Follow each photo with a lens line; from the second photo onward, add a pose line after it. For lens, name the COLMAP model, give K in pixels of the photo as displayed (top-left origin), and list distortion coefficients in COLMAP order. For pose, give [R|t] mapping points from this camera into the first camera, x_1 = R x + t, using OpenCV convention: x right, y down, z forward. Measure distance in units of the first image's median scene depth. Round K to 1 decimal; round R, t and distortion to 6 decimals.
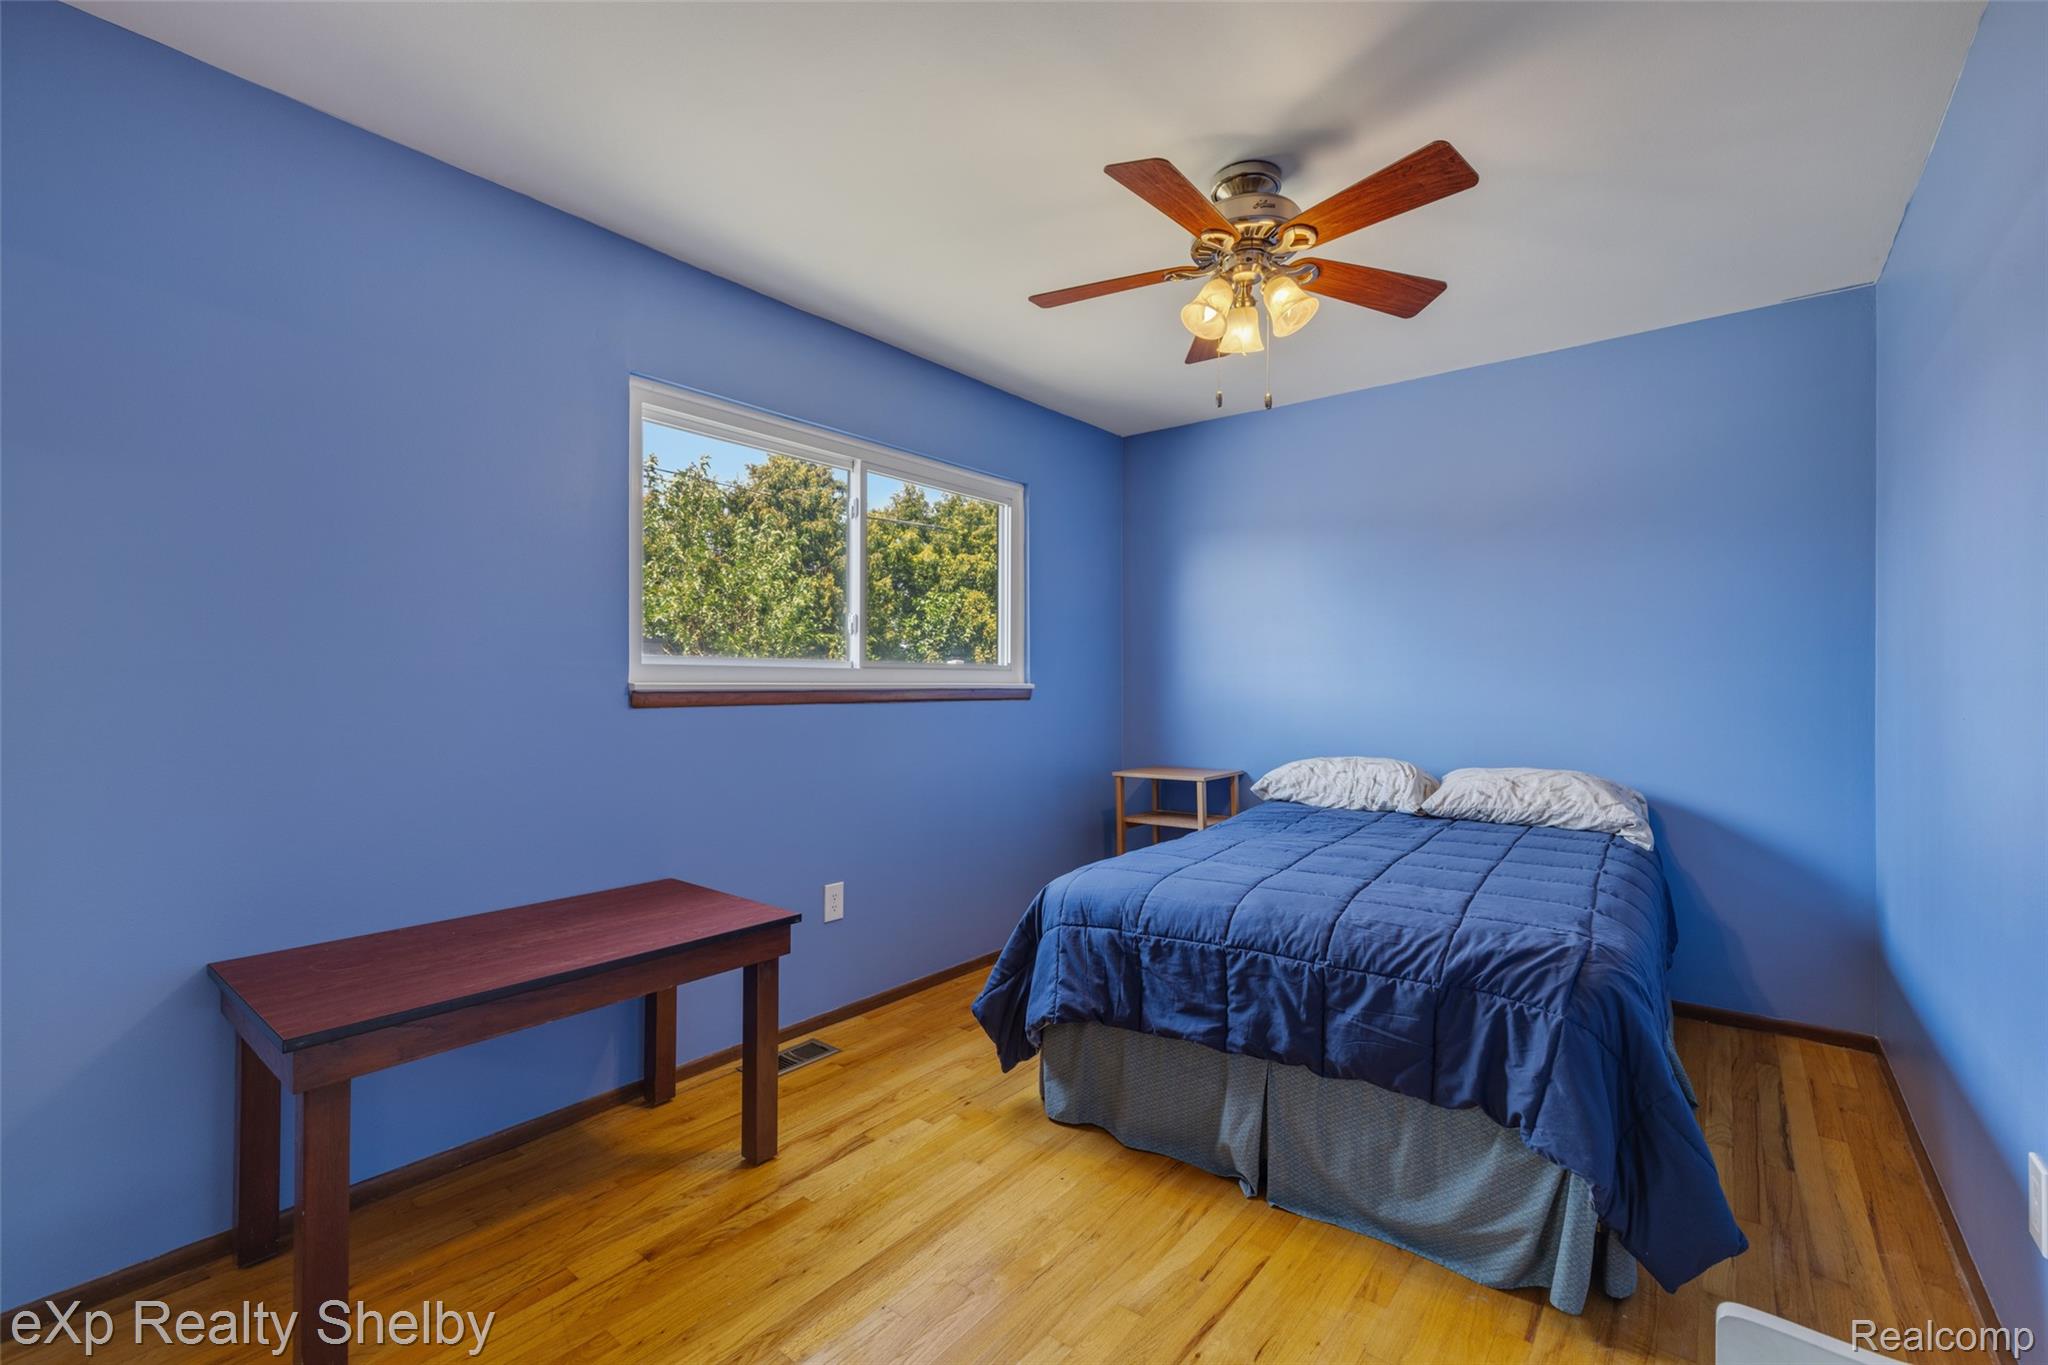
lens RADIAL K [[861.0, 0, 1024.0], [0, 861.0, 682.5], [0, 0, 1]] dist [0.001484, 0.000207]
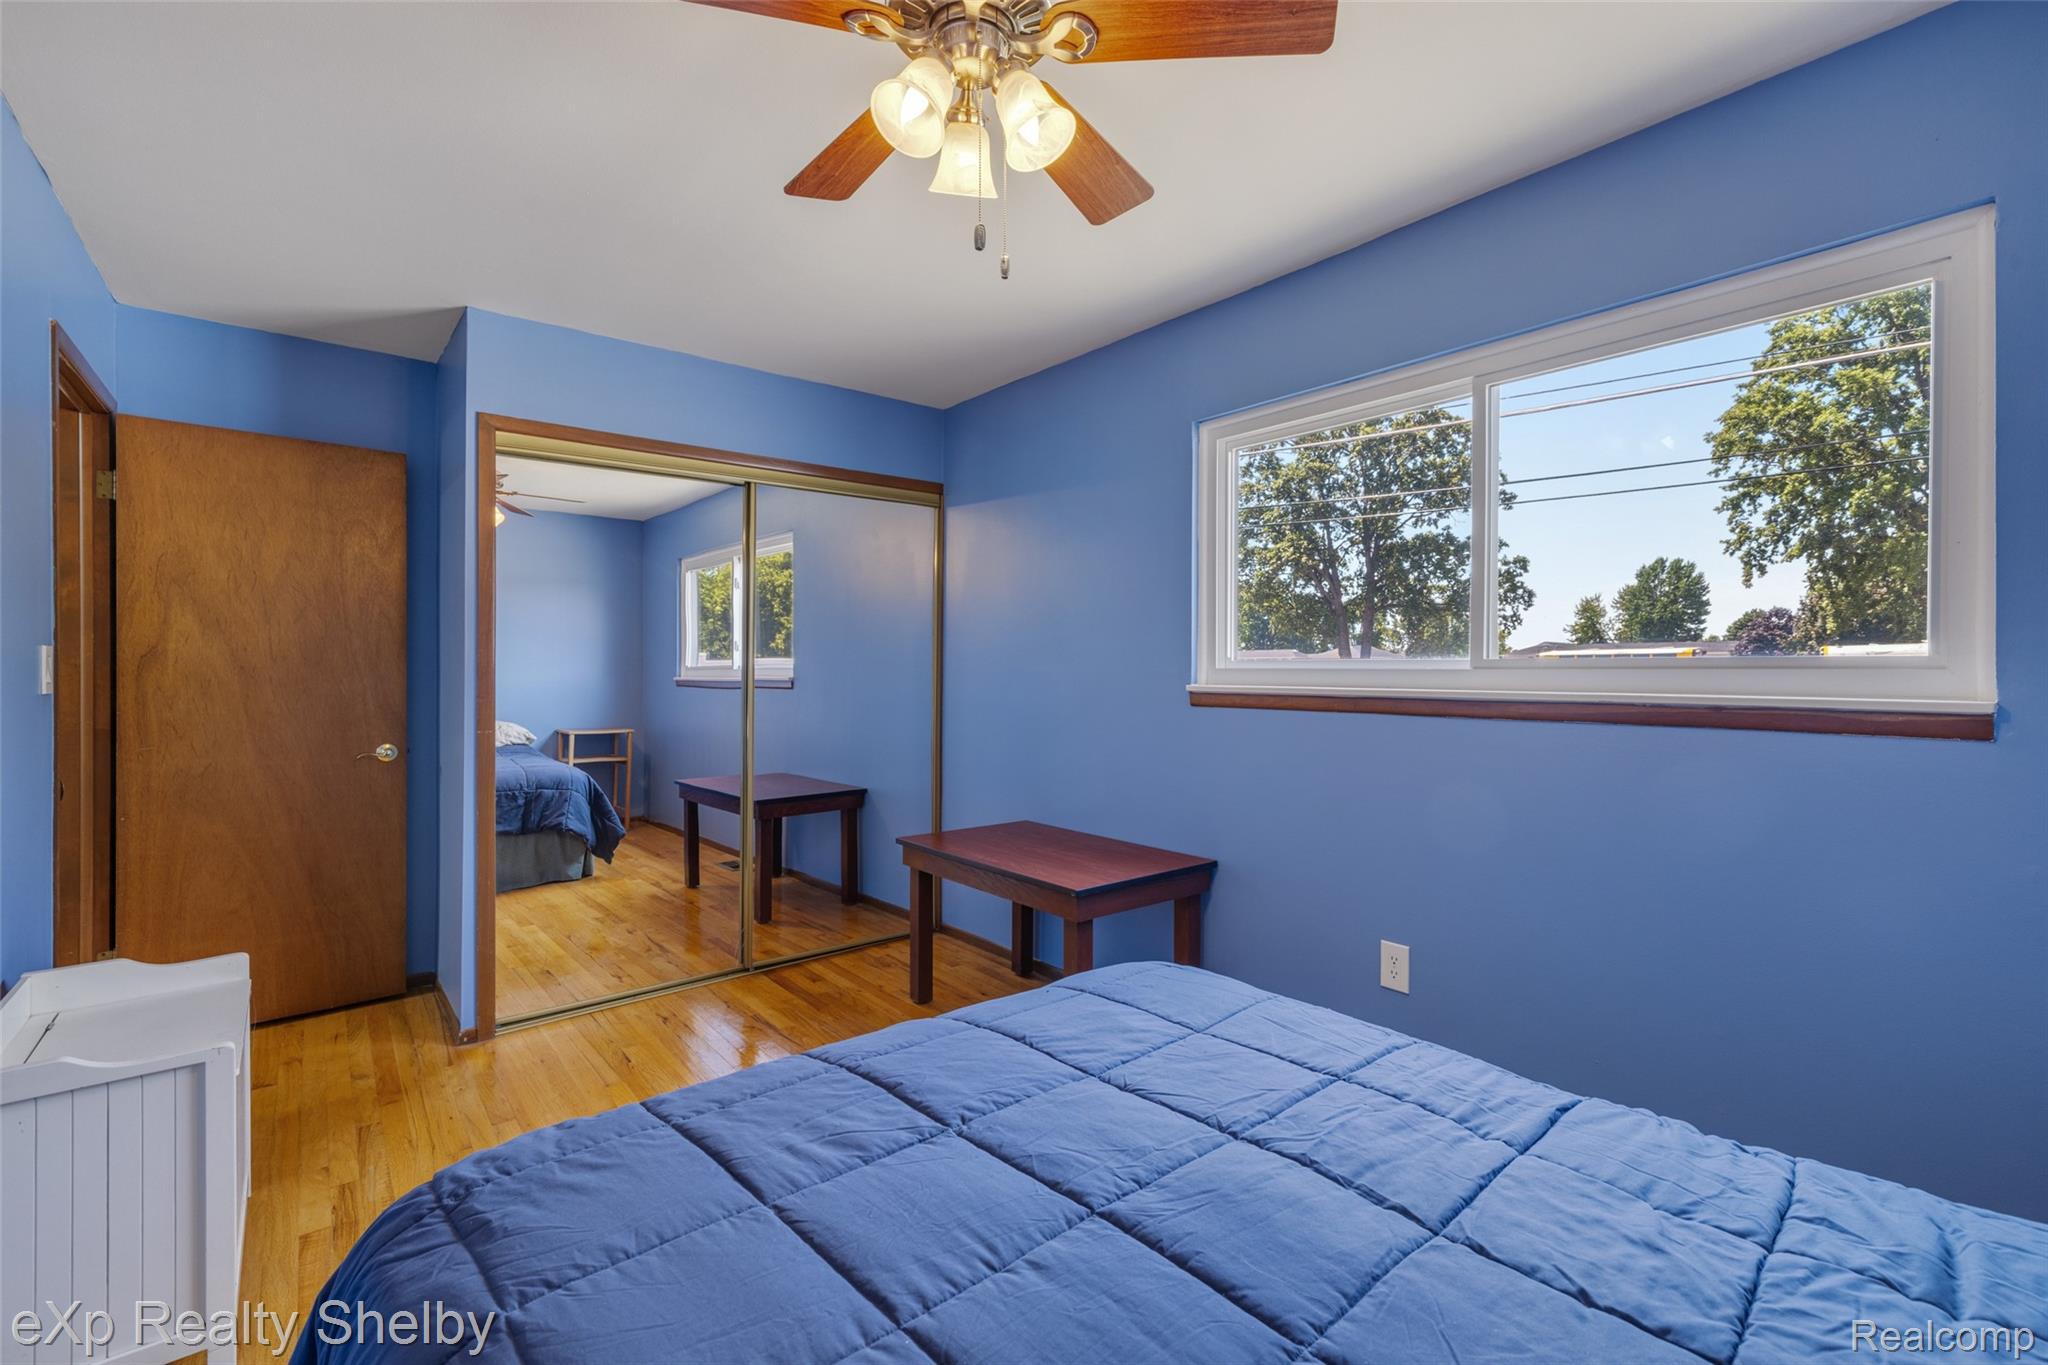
lens RADIAL K [[898.1, 0, 1024.0], [0, 898.1, 682.5], [0, 0, 1]] dist [0.002961, 0.000333]
pose [[-0.189848, 0.011967, -0.981740, 0.792411], [-0.002292, 0.999918, 0.012632, -0.019046], [0.981811, 0.004648, -0.189805, 1.001931]]
